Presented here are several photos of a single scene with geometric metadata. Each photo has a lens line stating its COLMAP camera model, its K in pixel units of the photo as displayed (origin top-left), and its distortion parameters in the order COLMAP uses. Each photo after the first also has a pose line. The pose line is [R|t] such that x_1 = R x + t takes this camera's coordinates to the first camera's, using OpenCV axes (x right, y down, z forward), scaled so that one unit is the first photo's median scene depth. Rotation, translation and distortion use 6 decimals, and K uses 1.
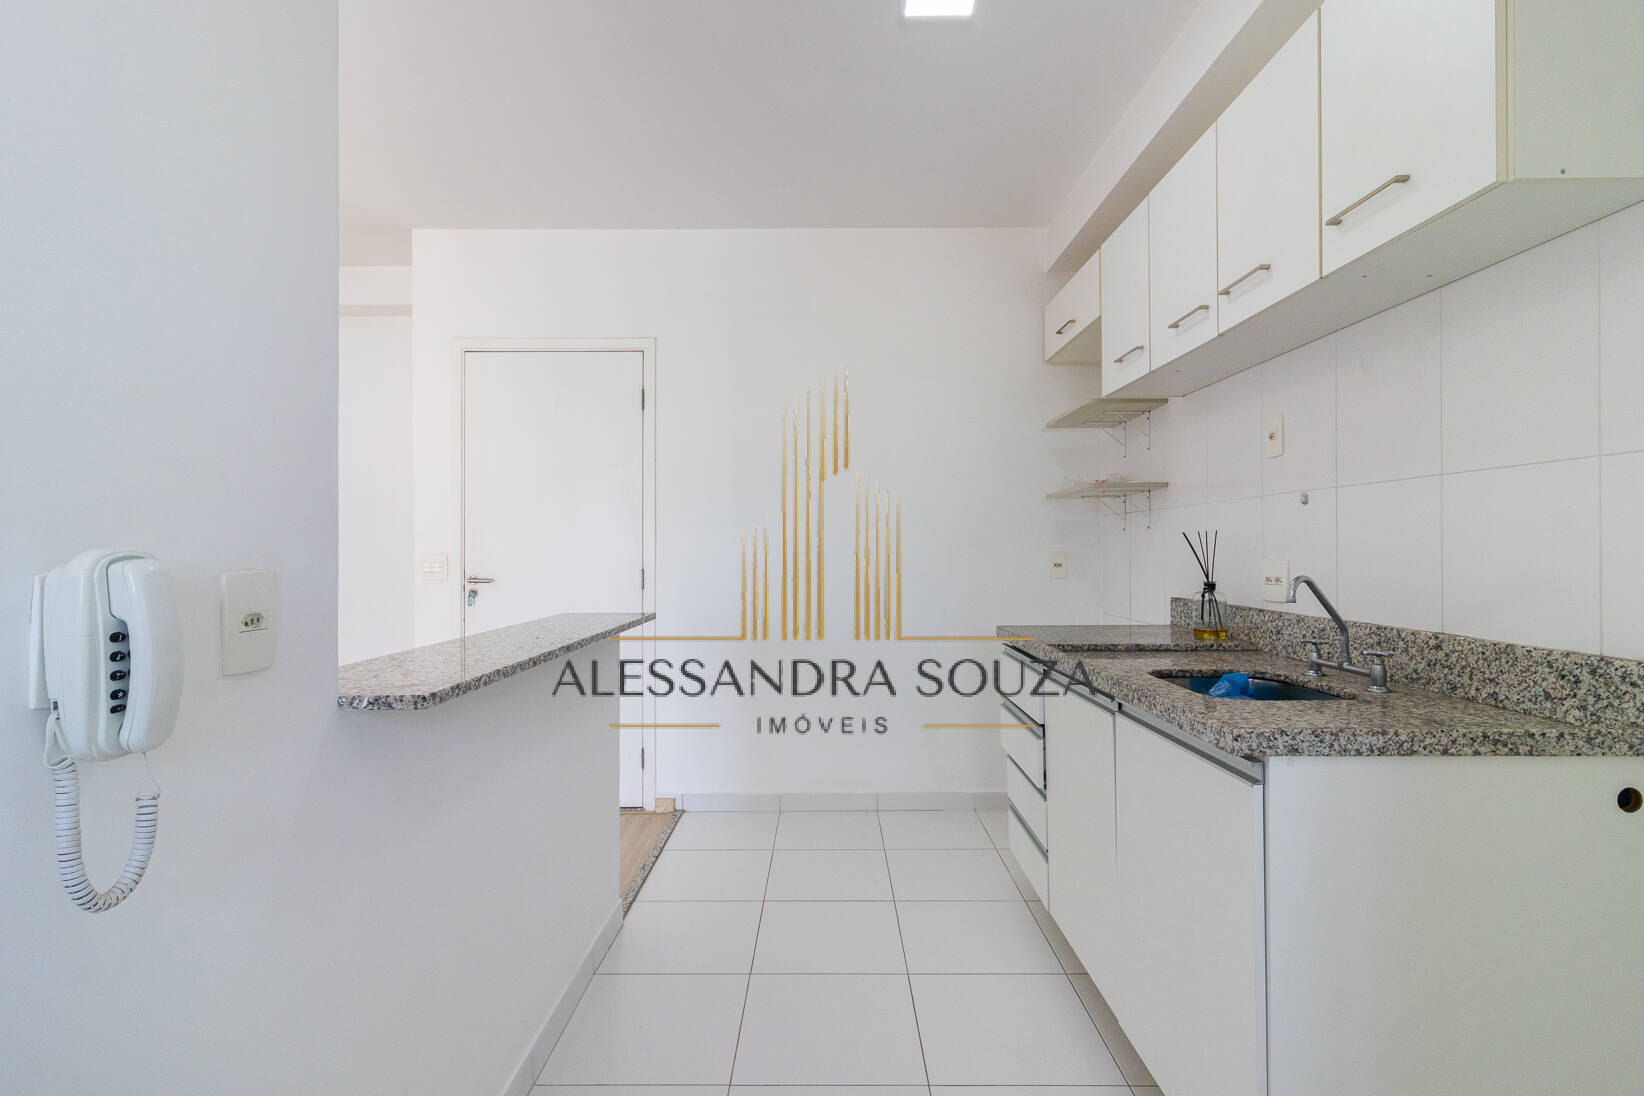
lens RADIAL K [[755.5, 0, 825.3], [0, 755.5, 546.1], [0, 0, 1]] dist [-0.002377, -0.000508]
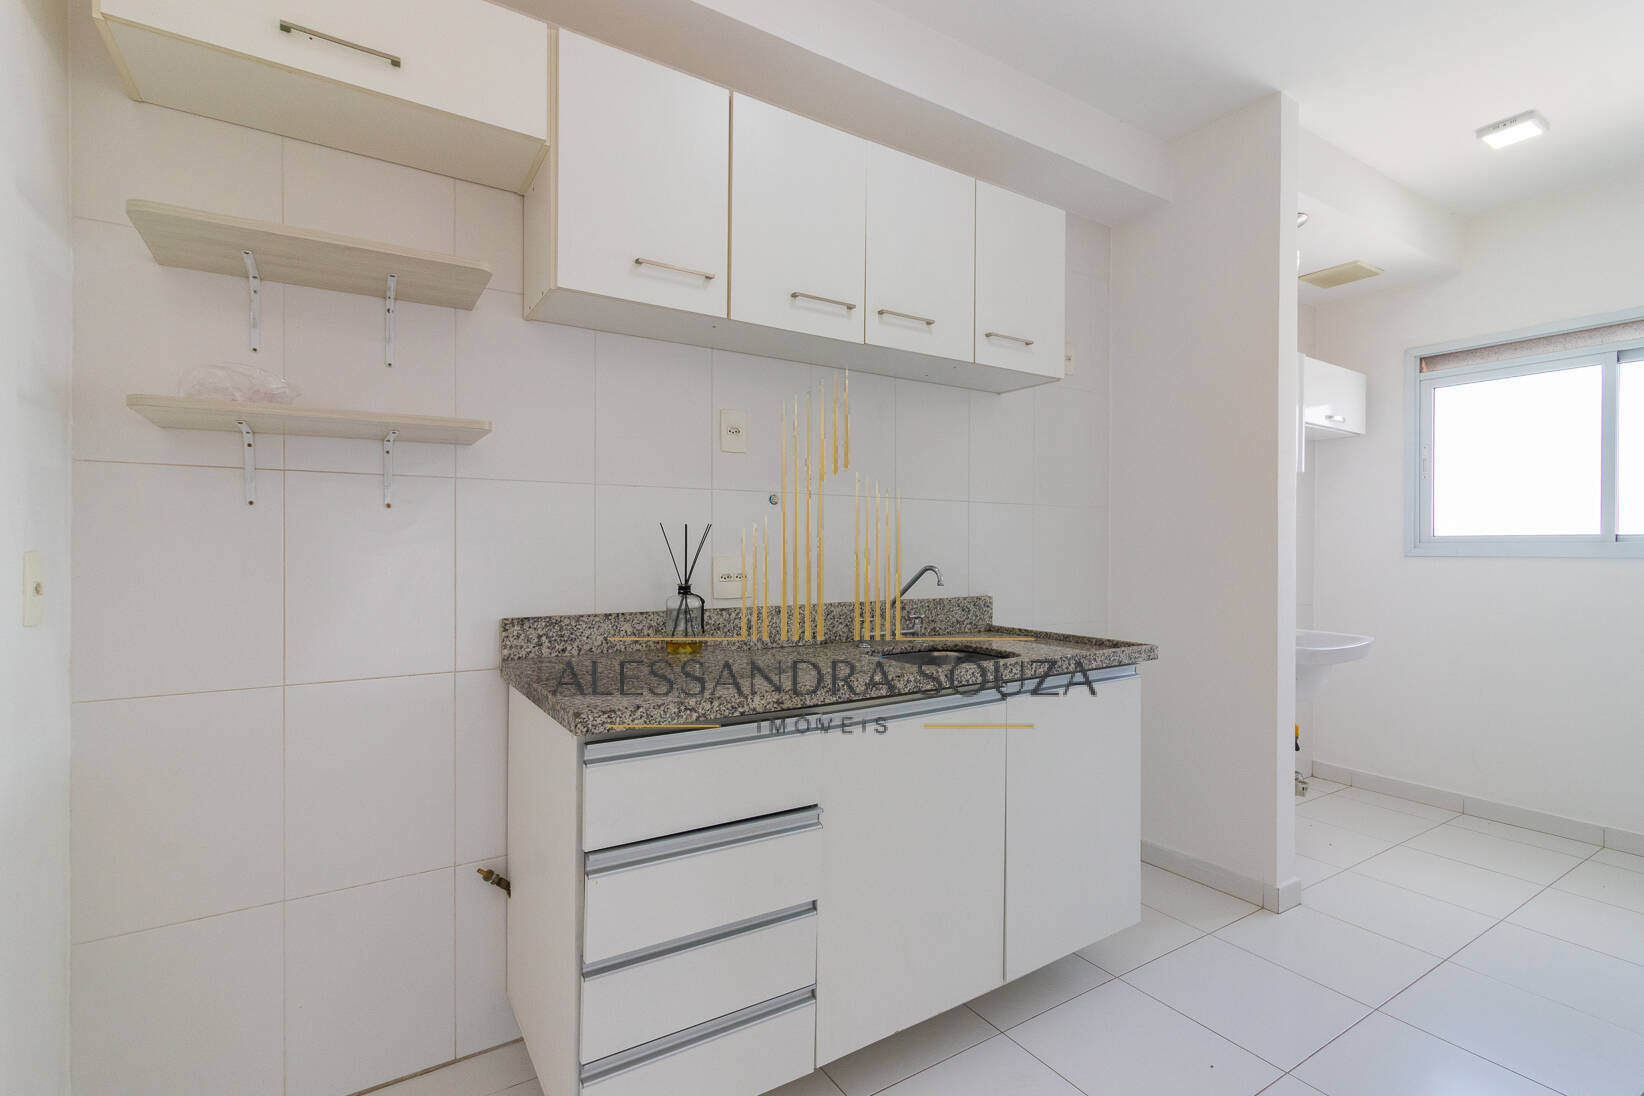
lens RADIAL K [[755.5, 0, 825.3], [0, 755.5, 546.1], [0, 0, 1]] dist [-0.002377, -0.000508]
pose [[-0.540587, 0.002683, 0.841284, -0.457465], [-0.003286, 0.999981, -0.005300, 0.014335], [-0.841282, -0.005629, -0.540568, 2.153415]]
